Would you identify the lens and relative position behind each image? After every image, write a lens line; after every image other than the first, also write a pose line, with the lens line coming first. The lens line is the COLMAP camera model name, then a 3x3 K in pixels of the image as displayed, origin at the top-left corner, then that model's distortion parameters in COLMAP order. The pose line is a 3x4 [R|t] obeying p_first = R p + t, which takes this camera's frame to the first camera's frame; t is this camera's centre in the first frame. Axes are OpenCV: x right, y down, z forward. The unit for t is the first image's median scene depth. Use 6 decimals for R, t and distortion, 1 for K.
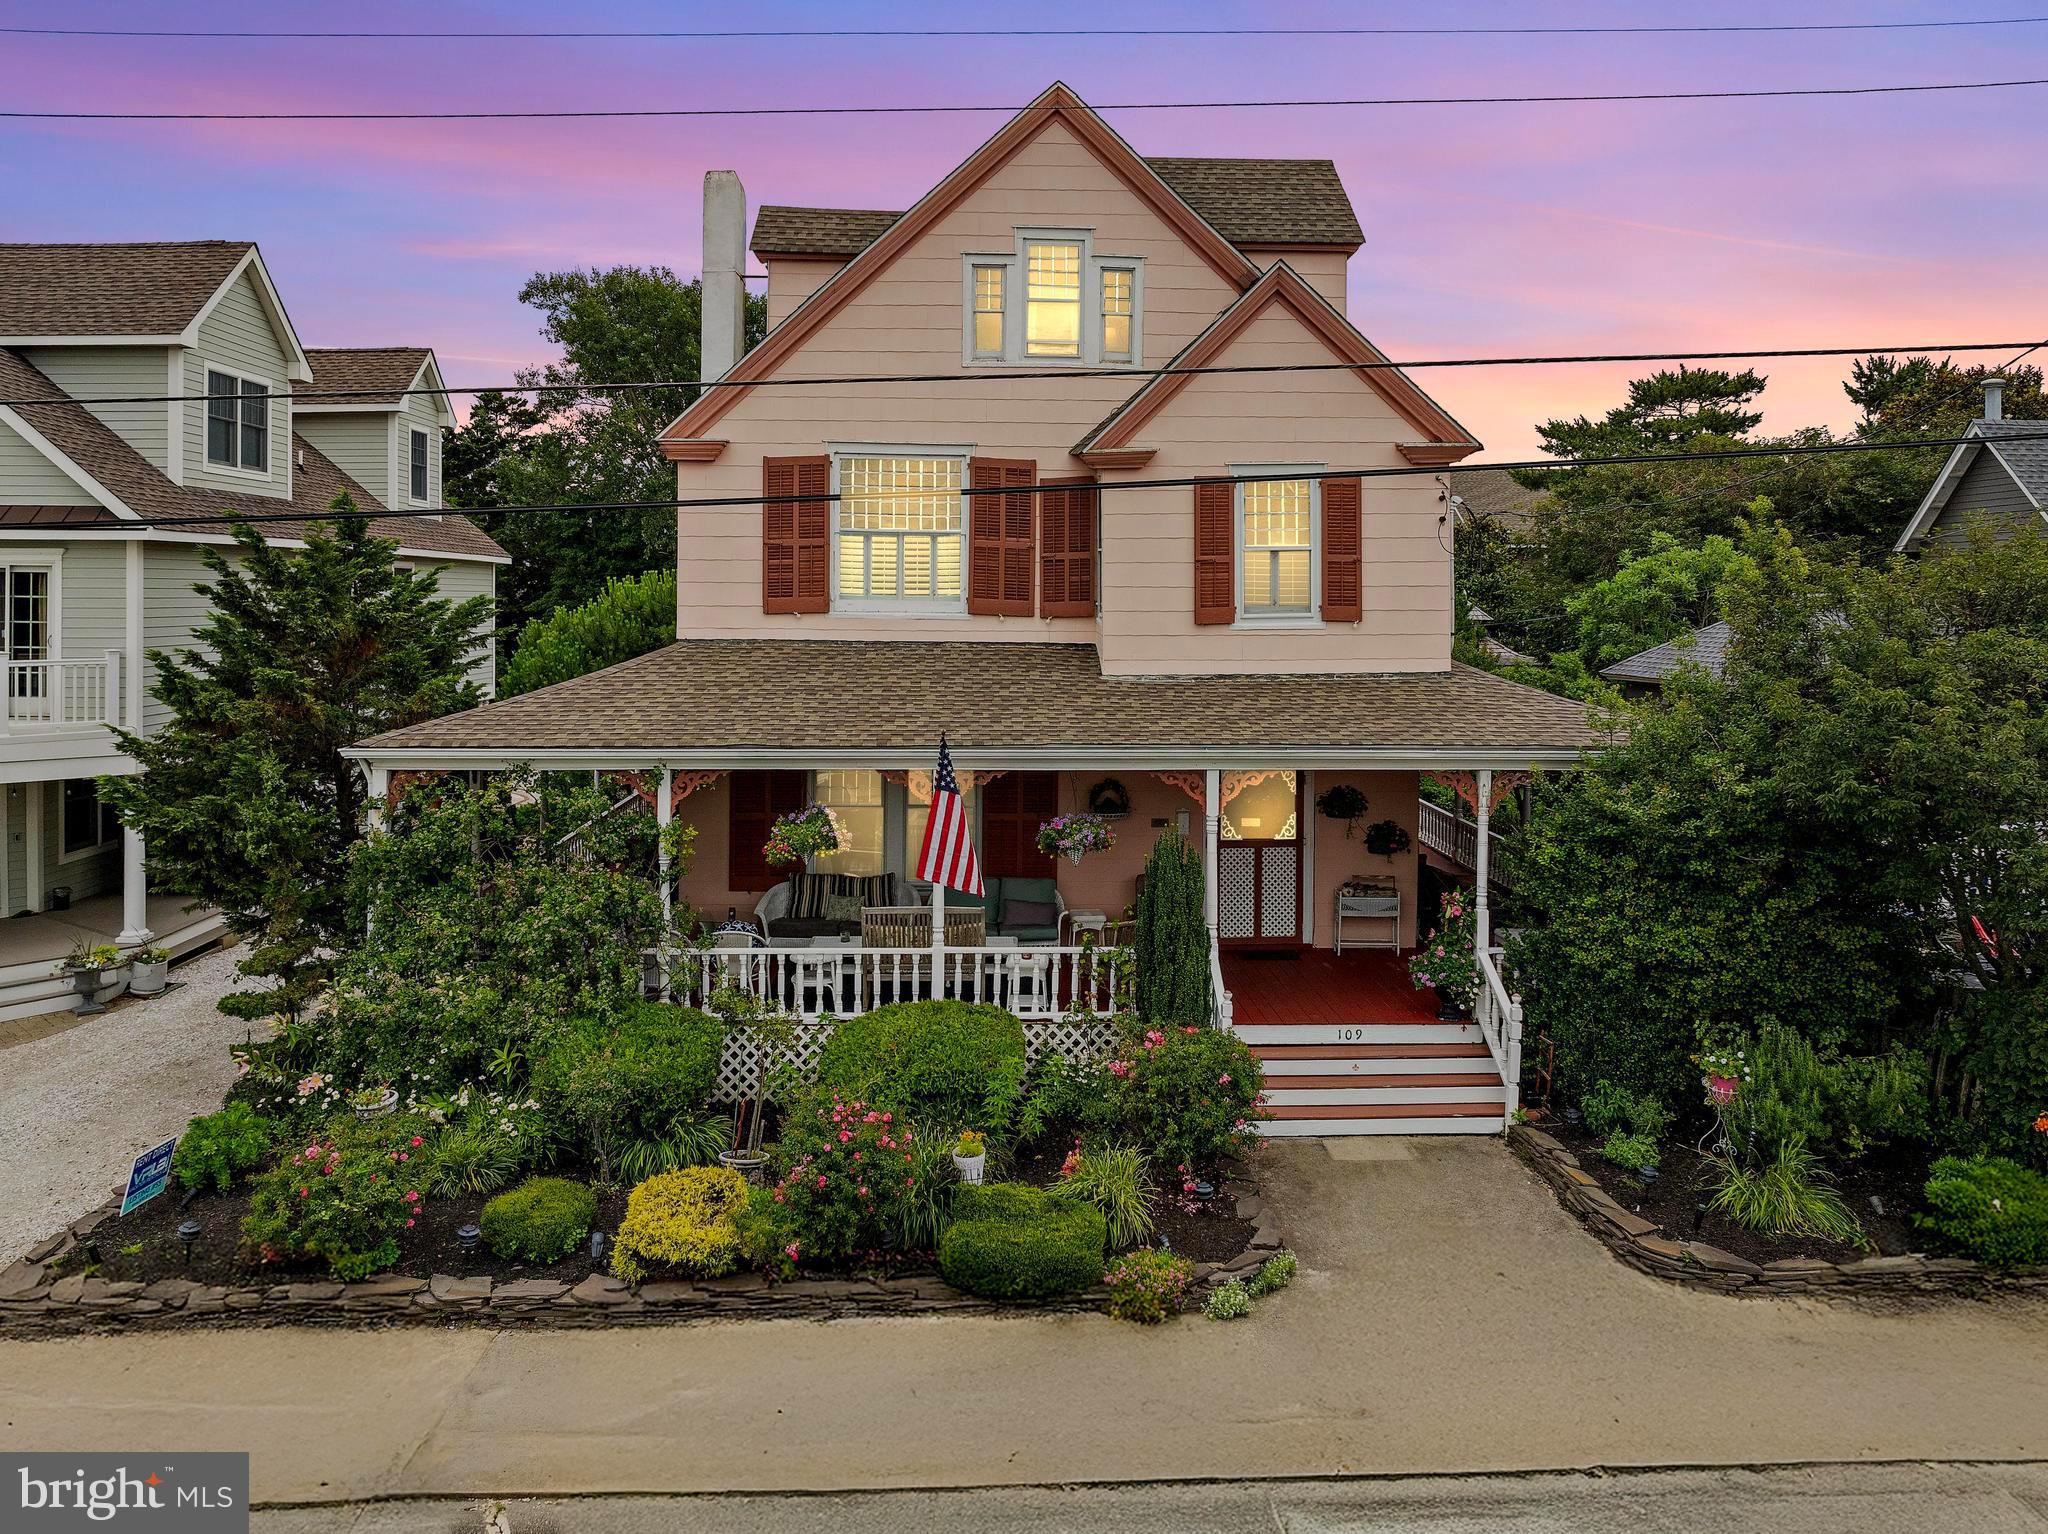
lens RADIAL K [[1506.8, 0, 1026.6], [0, 1506.8, 607.1], [0, 0, 1]] dist [-0.004909, -0.000898]
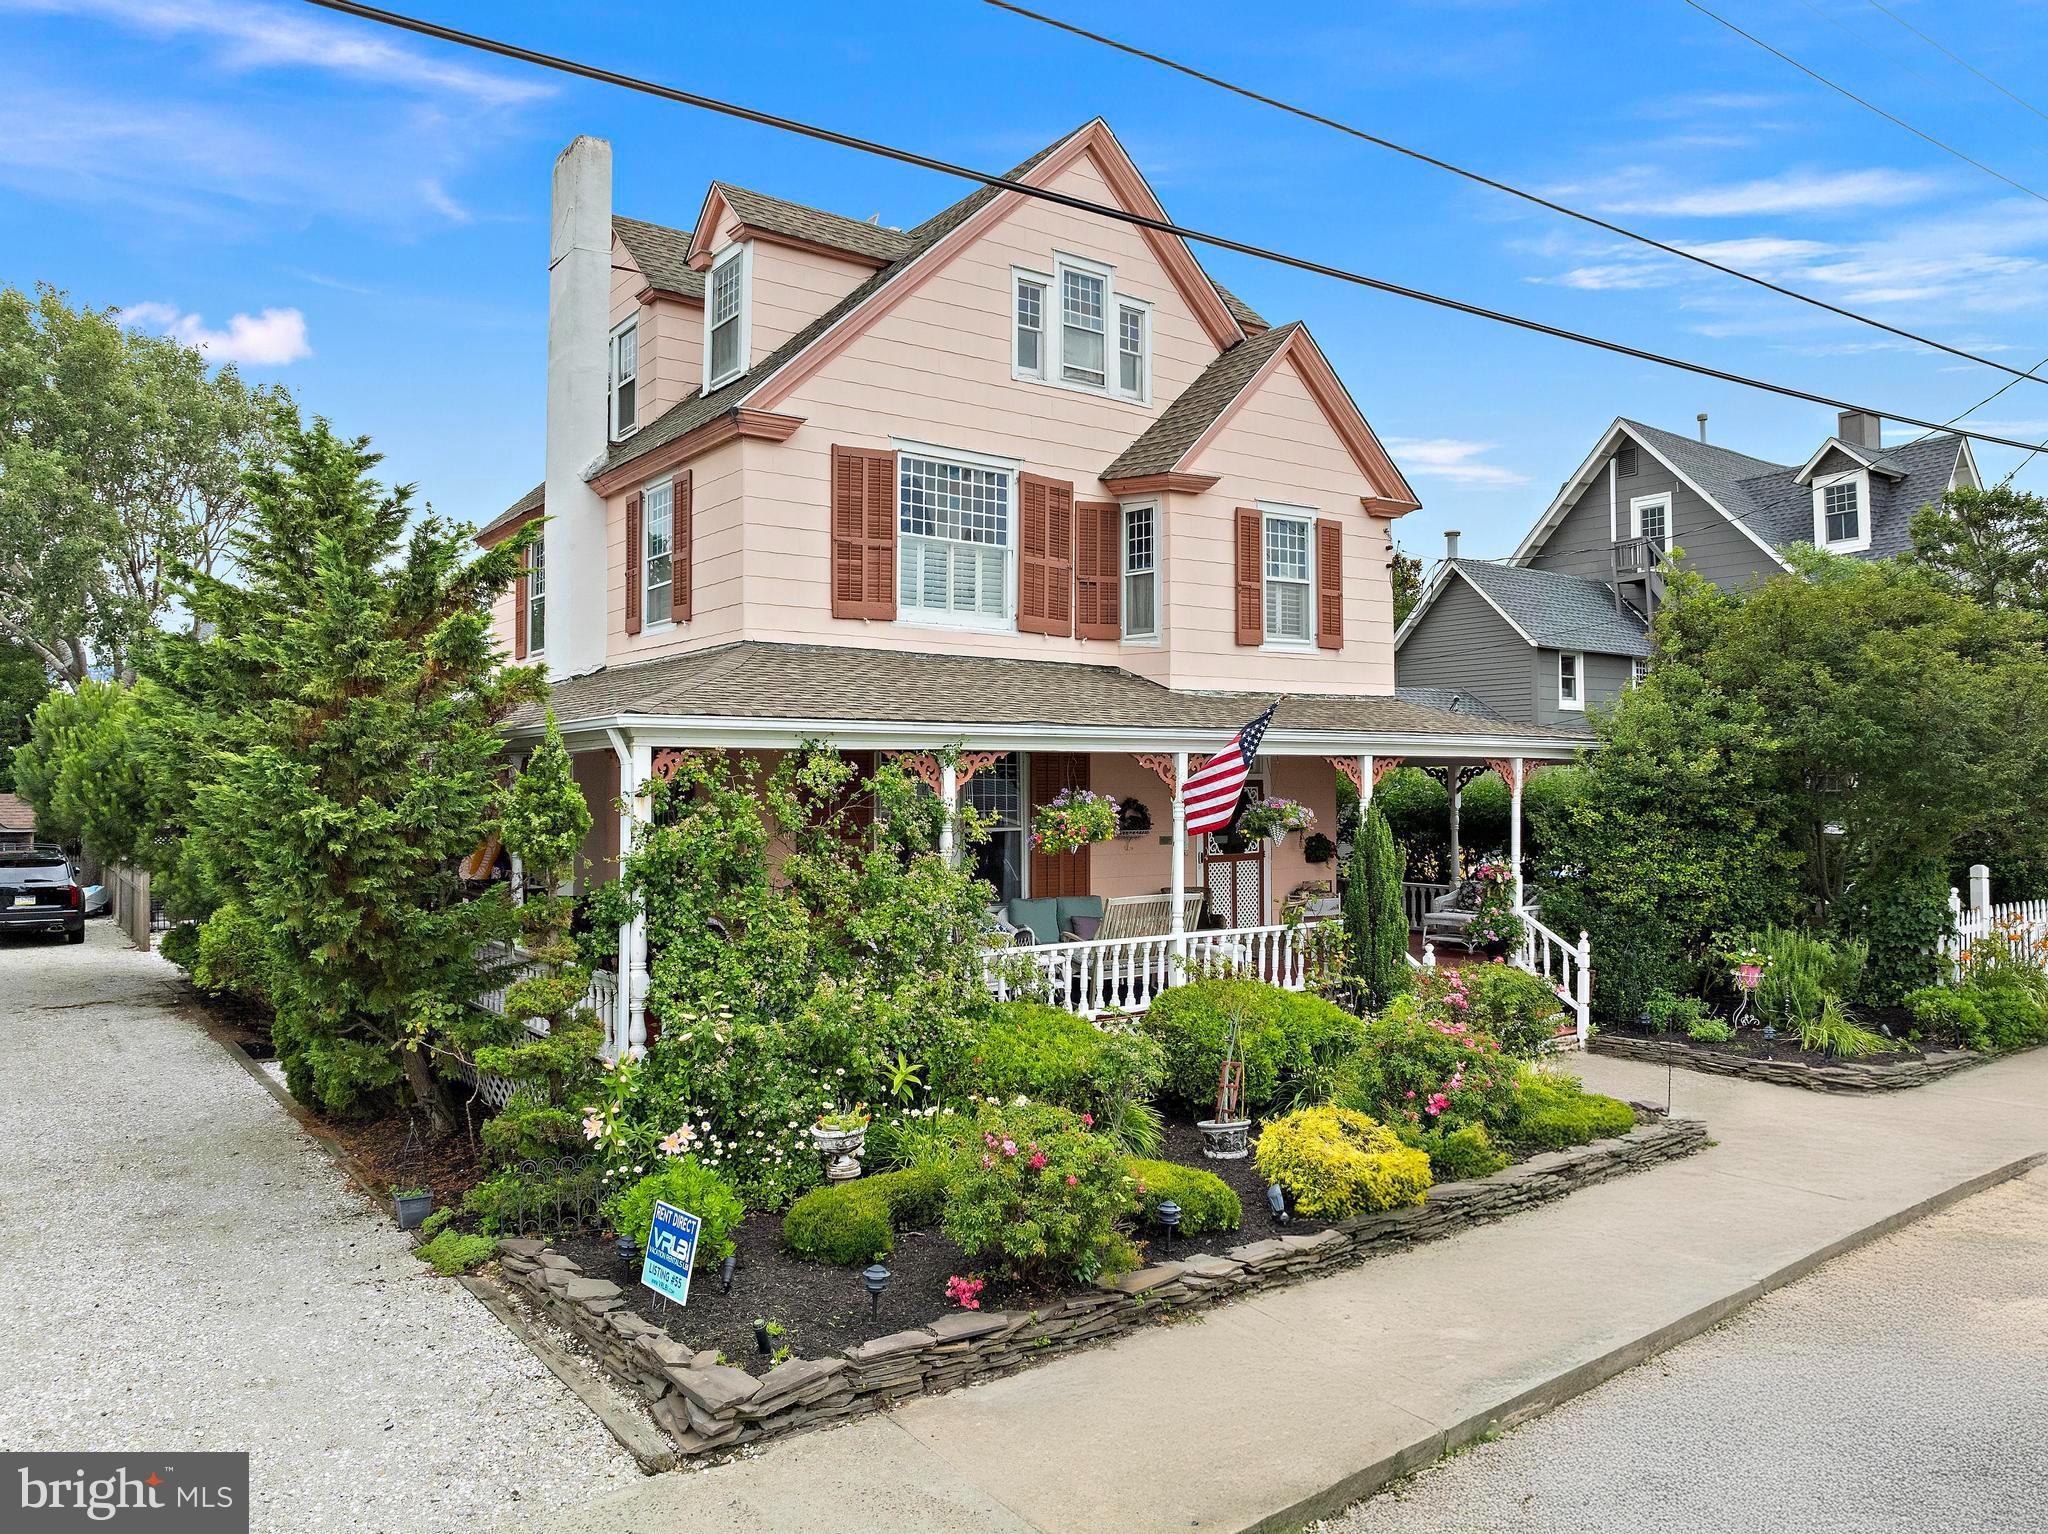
lens RADIAL K [[1434.0, 0, 1024.0], [0, 1434.0, 767.0], [0, 0, 1]] dist [-0.026585, -0.001907]
pose [[0.830829, 0.000803, 0.556528, -0.581774], [0.011310, 0.999768, -0.018327, 0.115678], [-0.556413, 0.021521, 0.830627, 0.236697]]
